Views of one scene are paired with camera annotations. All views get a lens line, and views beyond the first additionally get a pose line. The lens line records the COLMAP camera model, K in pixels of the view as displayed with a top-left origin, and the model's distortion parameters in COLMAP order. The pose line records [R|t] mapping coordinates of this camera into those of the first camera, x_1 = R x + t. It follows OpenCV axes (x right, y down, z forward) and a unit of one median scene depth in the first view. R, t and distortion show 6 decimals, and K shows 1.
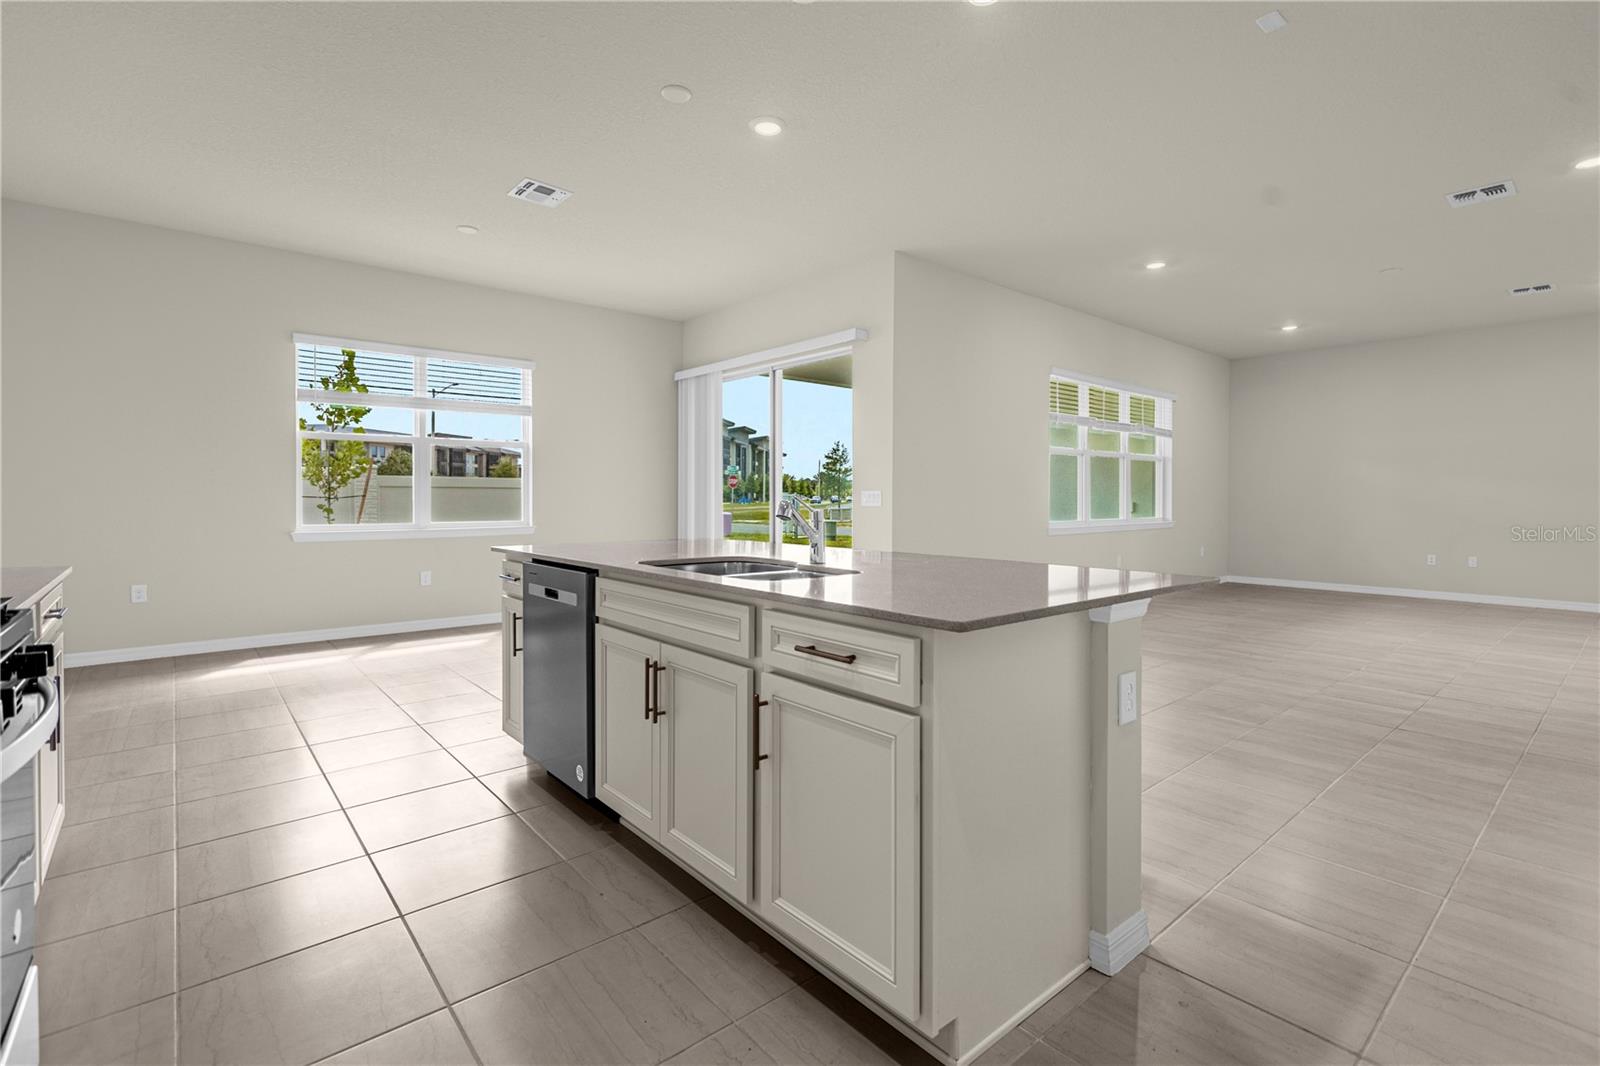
lens RADIAL K [[738.3, 0, 815.9], [0, 738.3, 500.1], [0, 0, 1]] dist [0.005289, -0.000117]
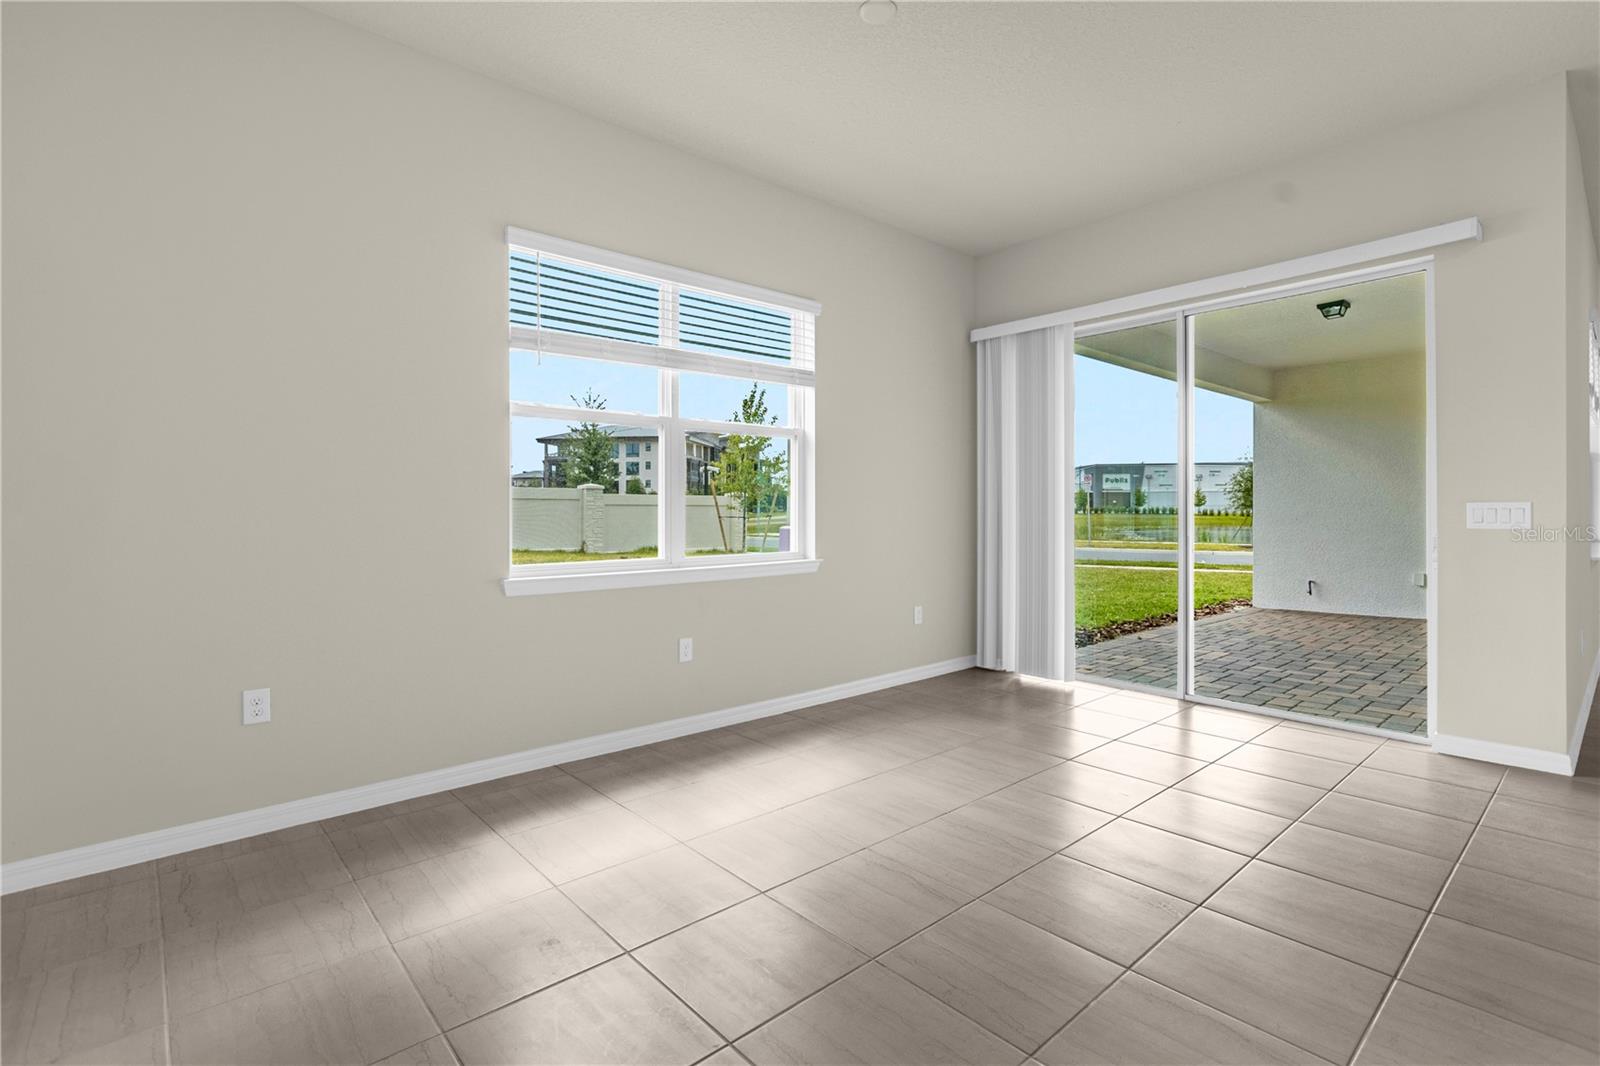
lens RADIAL K [[738.3, 0, 781.5], [0, 738.3, 495.1], [0, 0, 1]] dist [0.005289, -0.000117]
pose [[0.999603, 0.004262, -0.027851, -0.537793], [-0.004779, 0.999817, -0.018526, -0.011713], [0.027767, 0.018651, 0.999440, 0.497486]]
